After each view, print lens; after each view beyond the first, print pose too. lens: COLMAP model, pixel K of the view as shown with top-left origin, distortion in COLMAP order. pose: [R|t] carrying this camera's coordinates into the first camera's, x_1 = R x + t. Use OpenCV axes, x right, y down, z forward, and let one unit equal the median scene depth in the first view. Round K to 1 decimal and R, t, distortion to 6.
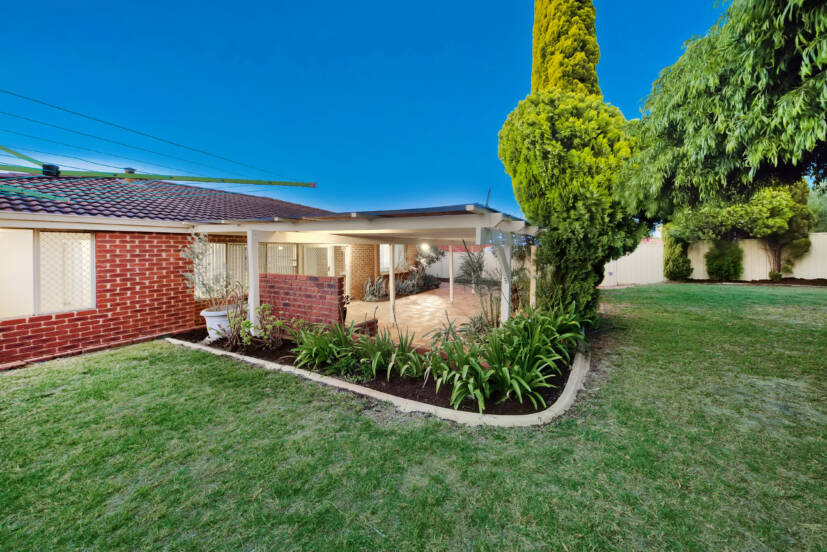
lens RADIAL K [[286.2, 0, 409.1], [0, 286.2, 248.0], [0, 0, 1]] dist [0.002894, -0.000073]
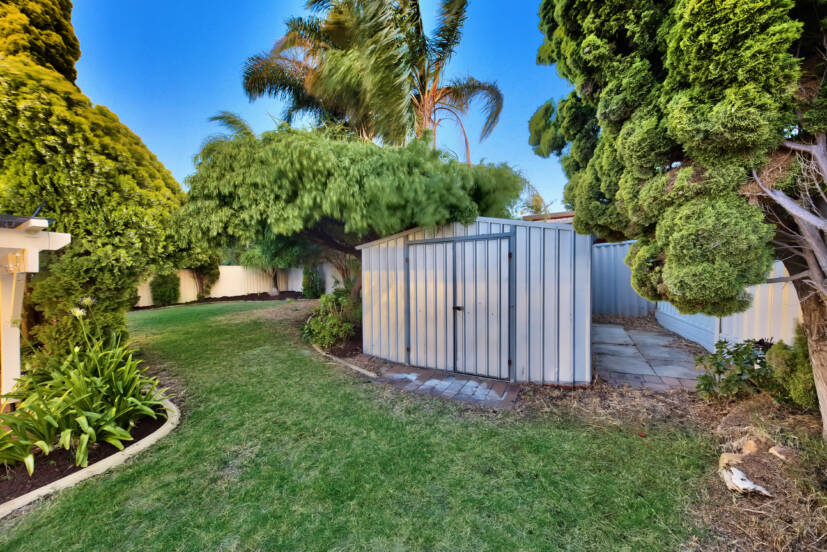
lens RADIAL K [[286.2, 0, 413.2], [0, 286.2, 275.3], [0, 0, 1]] dist [0.002894, -0.000073]
pose [[0.006351, -0.003892, 0.999972, -0.372775], [0.009794, 0.999945, 0.003830, 0.002859], [-0.999932, 0.009769, 0.006389, 0.012576]]
